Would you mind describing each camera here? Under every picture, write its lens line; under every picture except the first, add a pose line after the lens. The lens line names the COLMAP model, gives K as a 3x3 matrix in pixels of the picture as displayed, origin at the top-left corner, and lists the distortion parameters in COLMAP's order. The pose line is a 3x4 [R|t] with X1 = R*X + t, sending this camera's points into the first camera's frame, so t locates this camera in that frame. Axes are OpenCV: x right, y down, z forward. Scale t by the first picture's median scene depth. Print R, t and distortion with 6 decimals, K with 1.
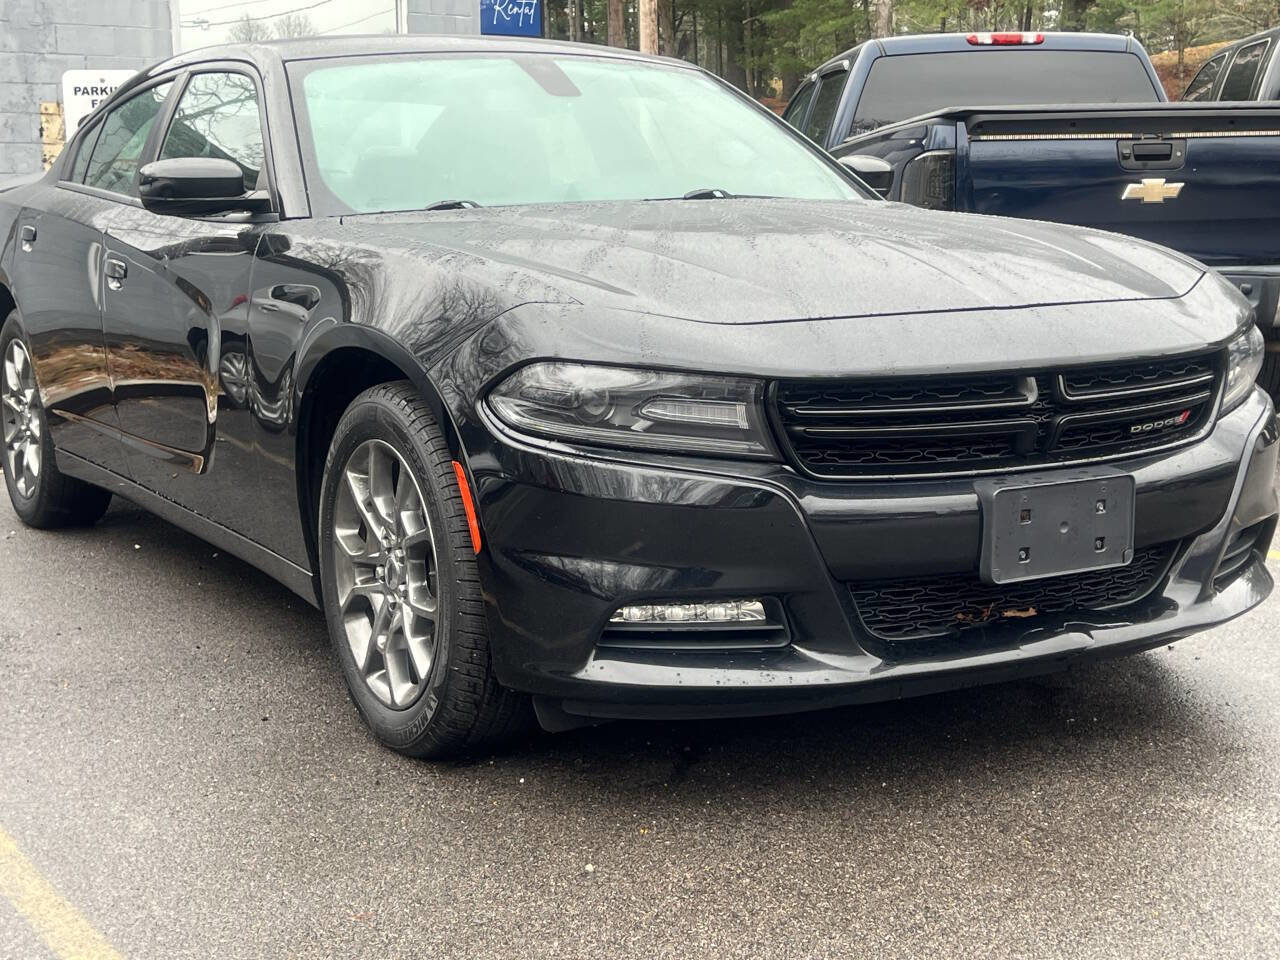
lens RADIAL K [[1878.2, 0, 683.1], [0, 1878.2, 479.3], [0, 0, 1]] dist [0.162706, -0.521055]
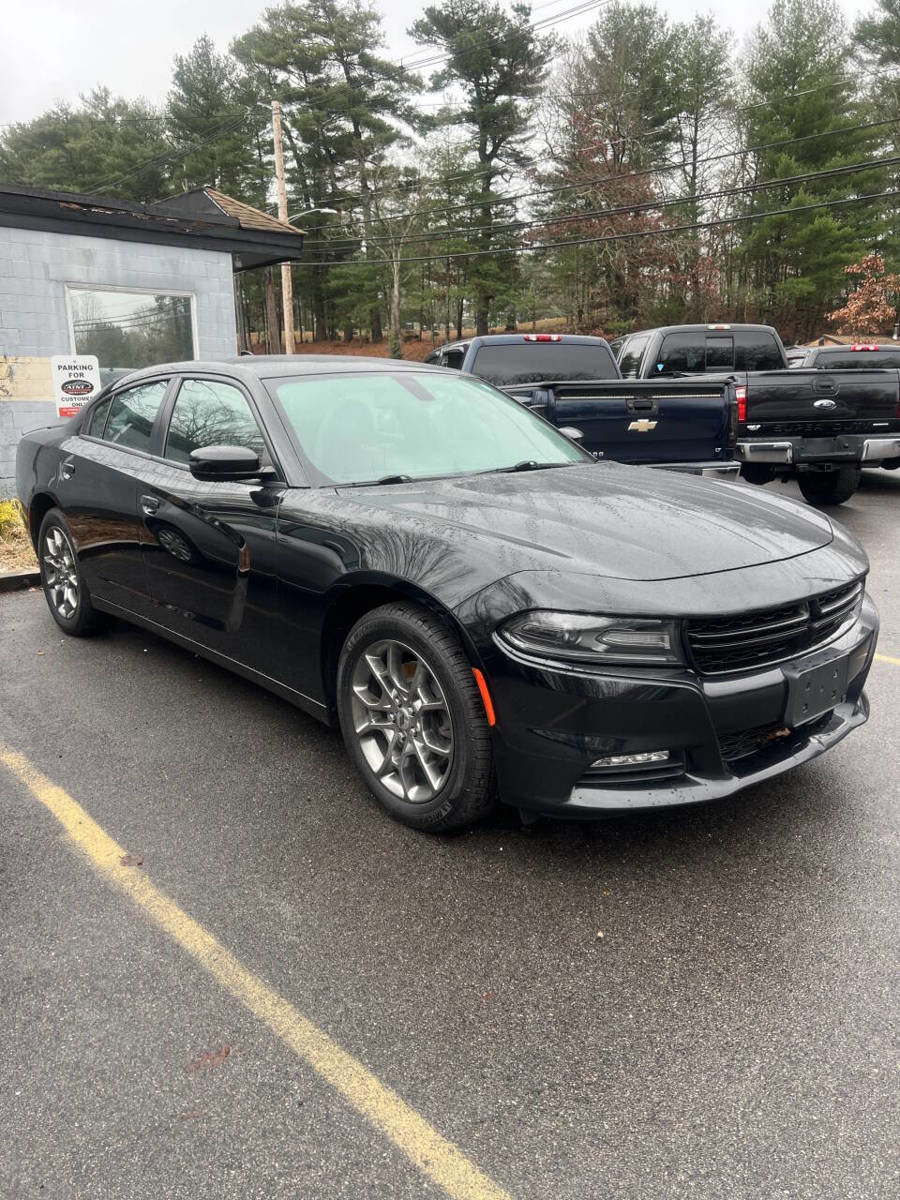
lens RADIAL K [[890.4, 0, 454.1], [0, 890.4, 591.6], [0, 0, 1]] dist [0.049293, -0.065271]
pose [[0.983274, -0.032772, 0.179161, -0.205929], [0.018805, 0.996688, 0.079112, -0.101836], [-0.181160, -0.074420, 0.980634, 0.203448]]
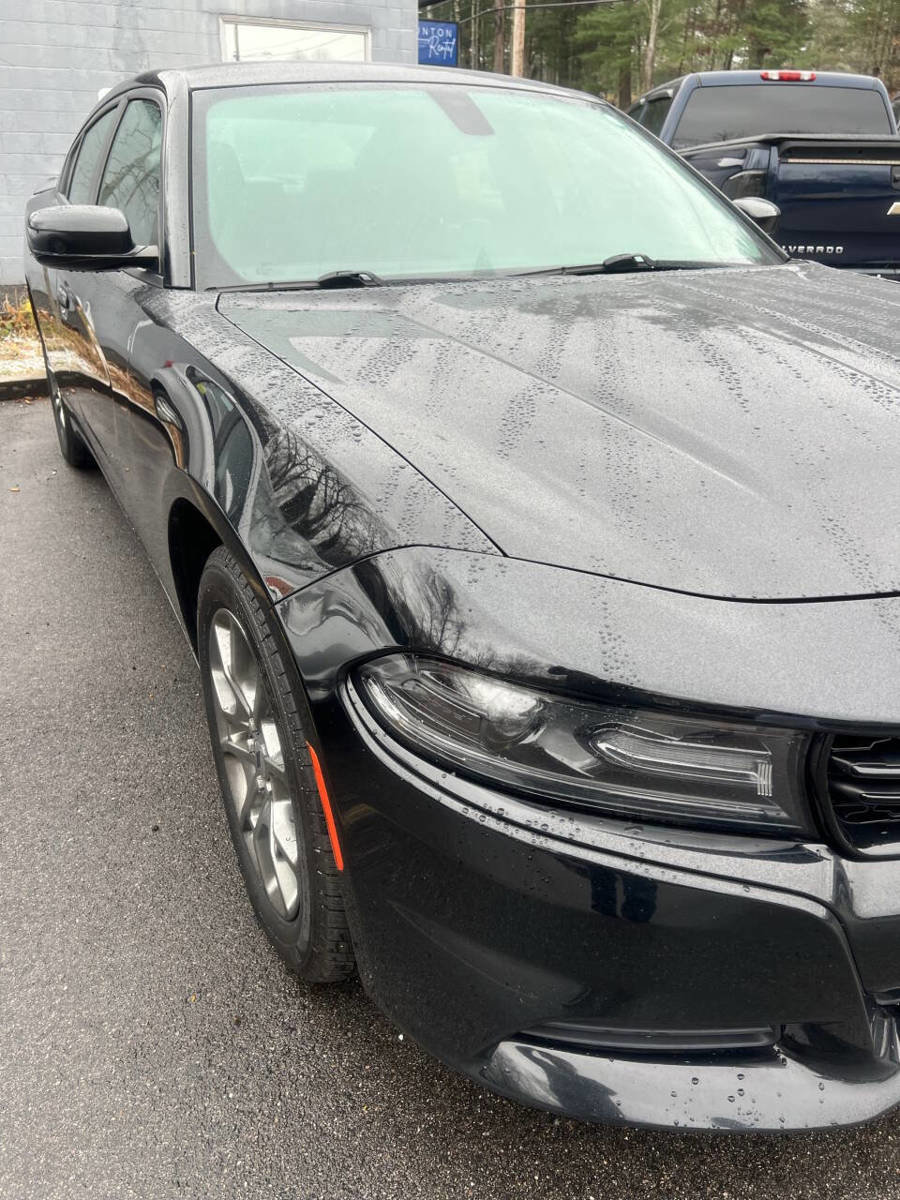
lens RADIAL K [[890.4, 0, 454.1], [0, 890.4, 591.6], [0, 0, 1]] dist [0.049293, -0.065271]
pose [[0.997017, 0.054281, -0.054862, -0.039862], [-0.035729, 0.954733, 0.295309, -0.124330], [0.068408, -0.292468, 0.953825, 0.532736]]
